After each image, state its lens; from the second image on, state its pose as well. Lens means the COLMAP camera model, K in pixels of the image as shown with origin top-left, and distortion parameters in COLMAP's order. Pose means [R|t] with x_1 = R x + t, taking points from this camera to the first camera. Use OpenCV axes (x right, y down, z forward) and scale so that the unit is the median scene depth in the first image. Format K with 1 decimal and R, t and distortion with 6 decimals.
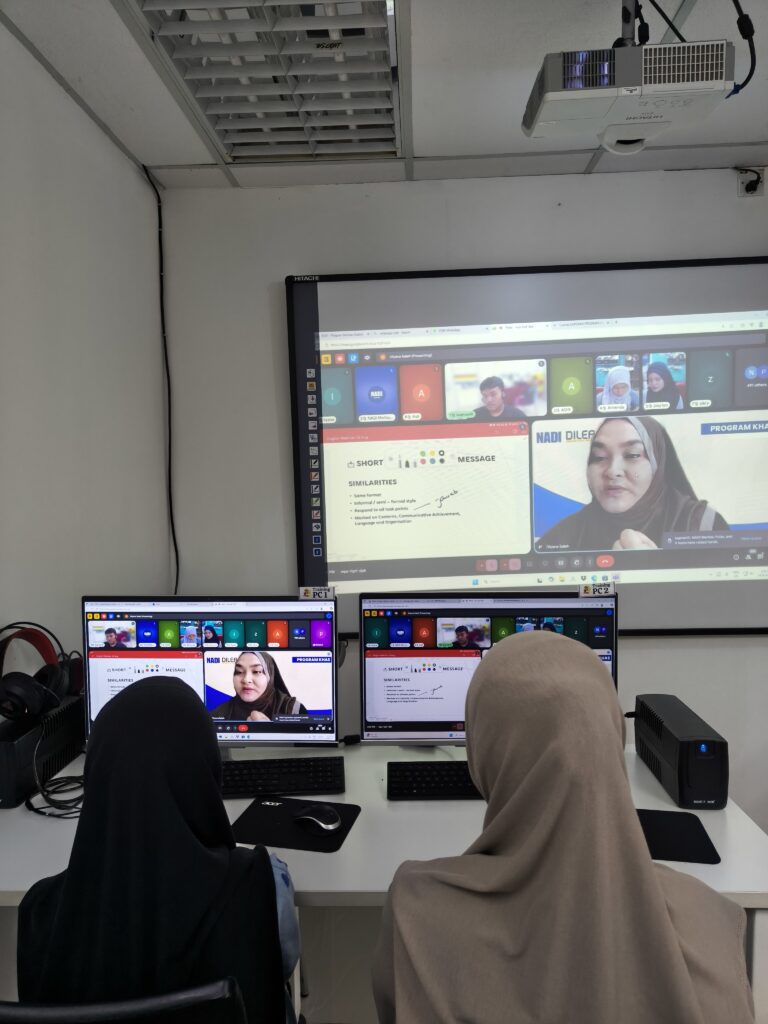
lens RADIAL K [[727.8, 0, 384.0], [0, 727.8, 512.0], [0, 0, 1]] dist [-0.000844, 0.003828]
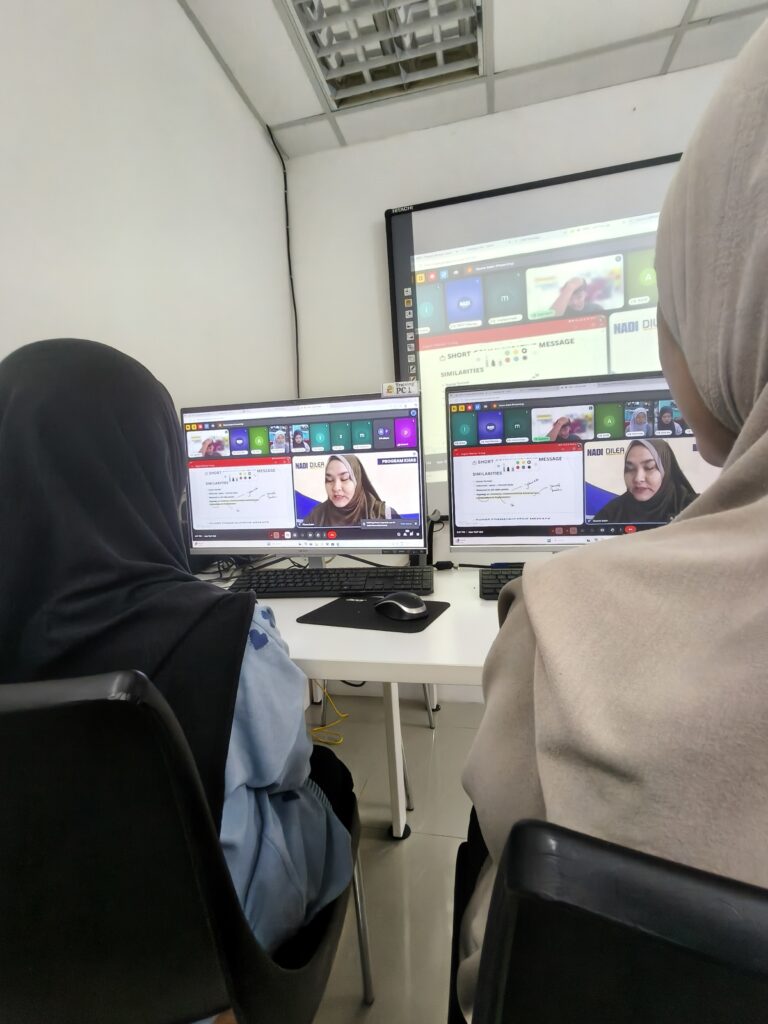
lens RADIAL K [[466.8, 0, 384.3], [0, 466.8, 526.7], [0, 0, 1]] dist [0.001953, -0.000063]
pose [[0.981255, -0.017053, -0.191957, 0.001589], [0.021435, 0.999554, 0.020770, 0.273093], [0.191518, -0.024495, 0.981183, 0.378920]]
